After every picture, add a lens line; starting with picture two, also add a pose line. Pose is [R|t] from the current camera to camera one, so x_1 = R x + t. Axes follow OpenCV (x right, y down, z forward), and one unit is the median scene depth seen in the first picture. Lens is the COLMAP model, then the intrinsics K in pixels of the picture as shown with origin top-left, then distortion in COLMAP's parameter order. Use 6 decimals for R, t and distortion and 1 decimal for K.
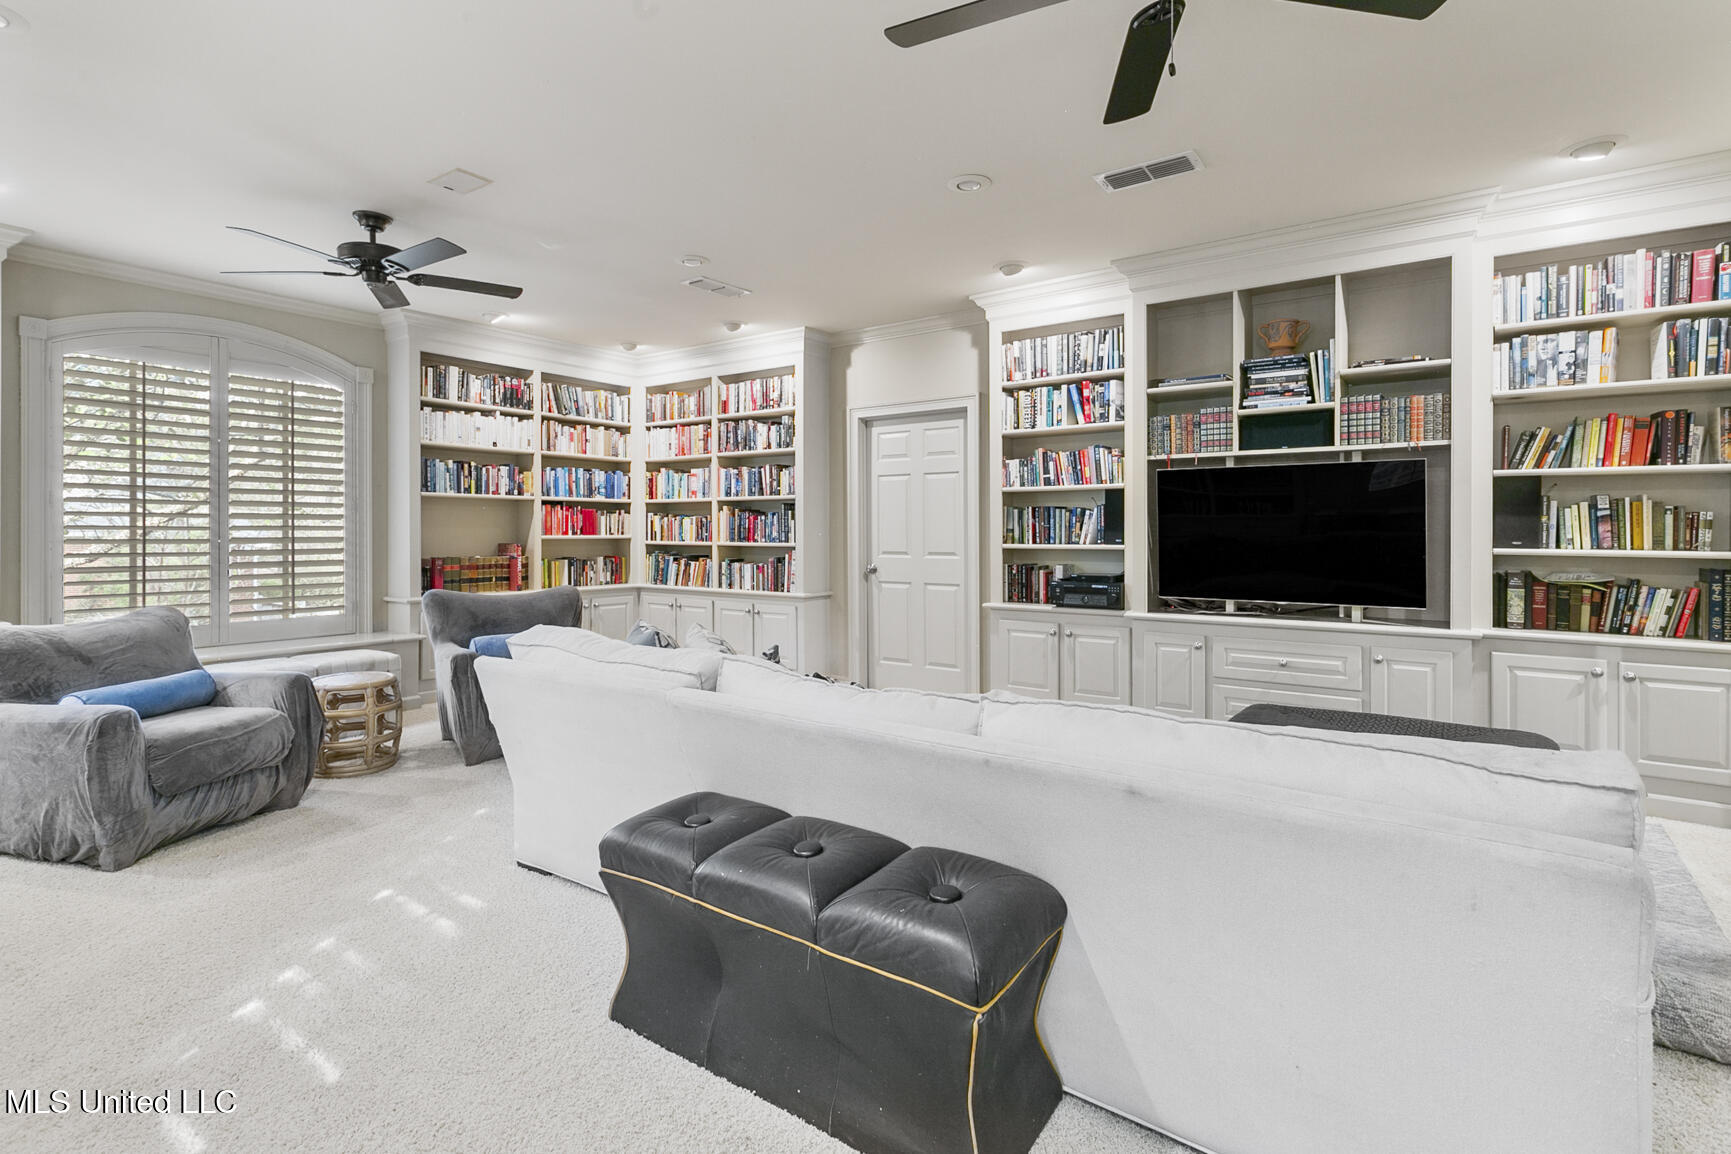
lens RADIAL K [[833.1, 0, 863.3], [0, 833.1, 527.6], [0, 0, 1]] dist [-0.001690, -0.000834]
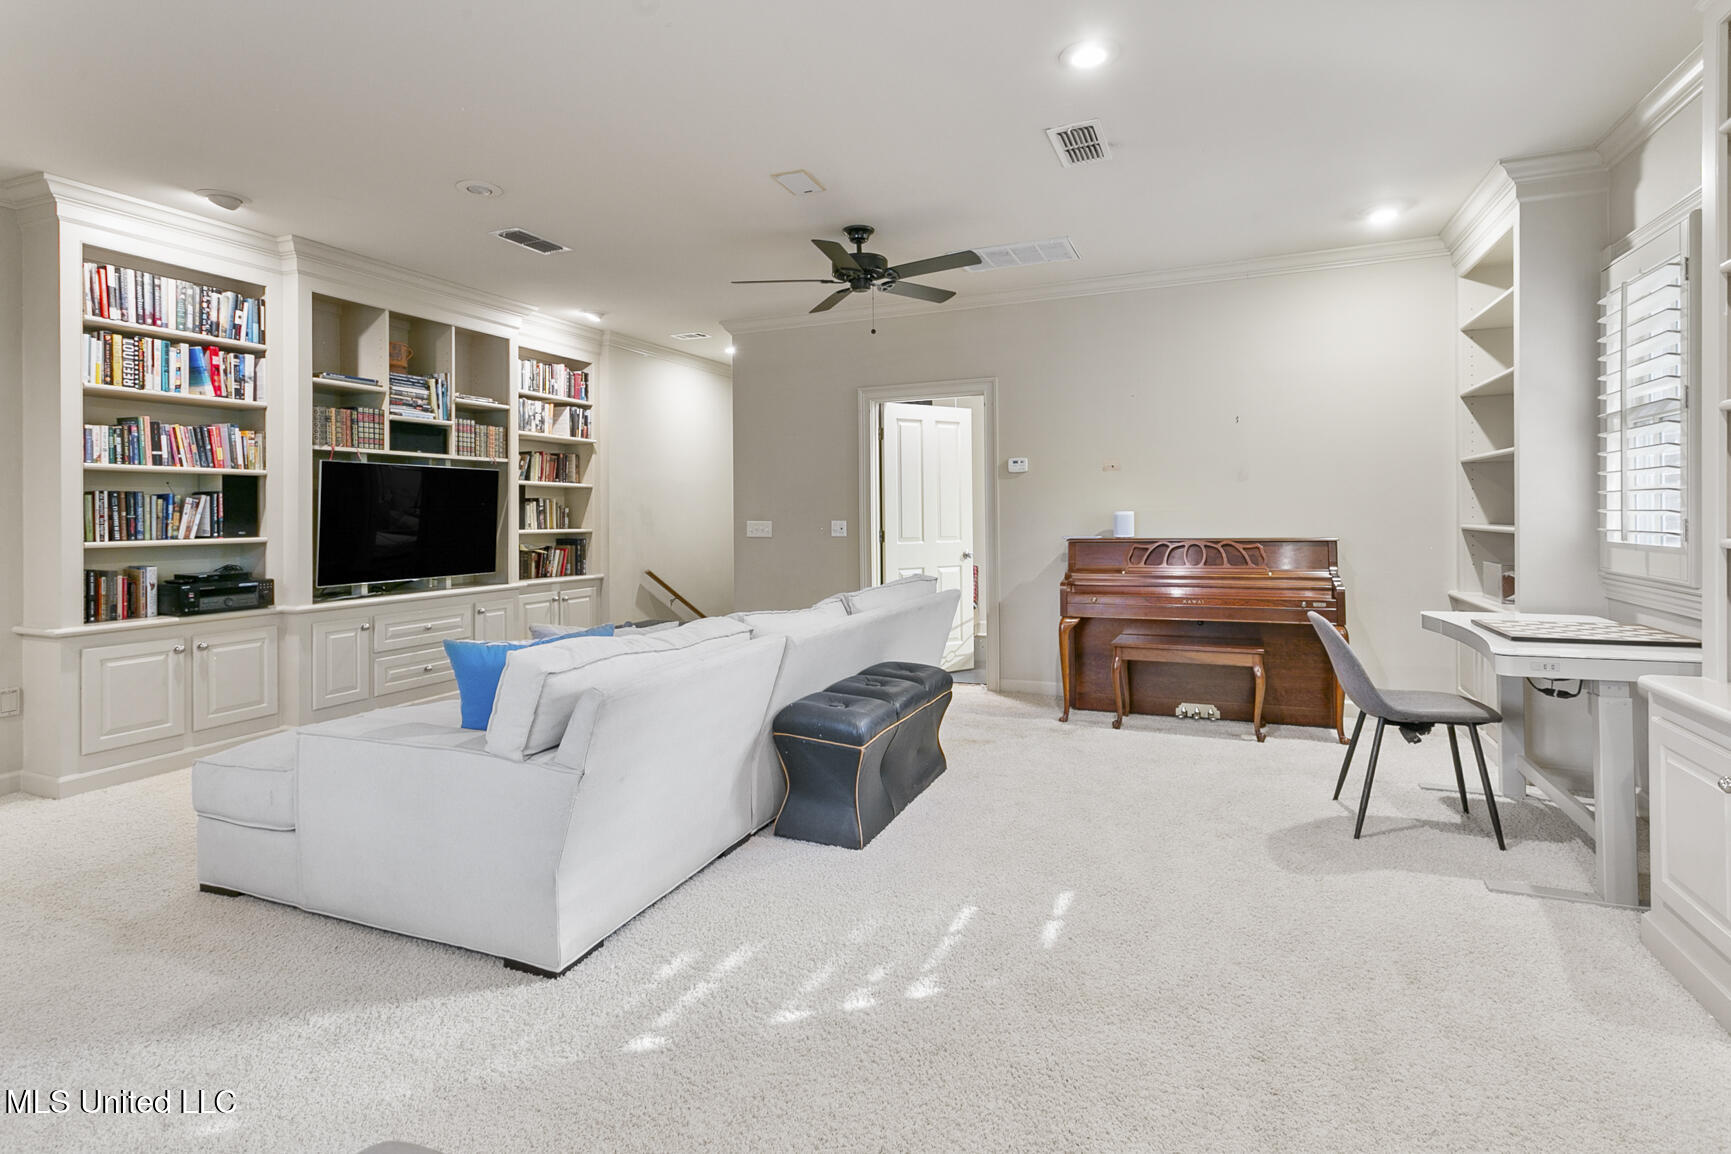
lens RADIAL K [[845.0, 0, 864.8], [0, 845.0, 515.3], [0, 0, 1]] dist [0.001143, -0.000025]
pose [[-0.218865, 0.002621, 0.975752, -0.743621], [0.007691, 0.999970, -0.000961, 0.002801], [-0.975725, 0.007294, -0.218879, 0.556410]]
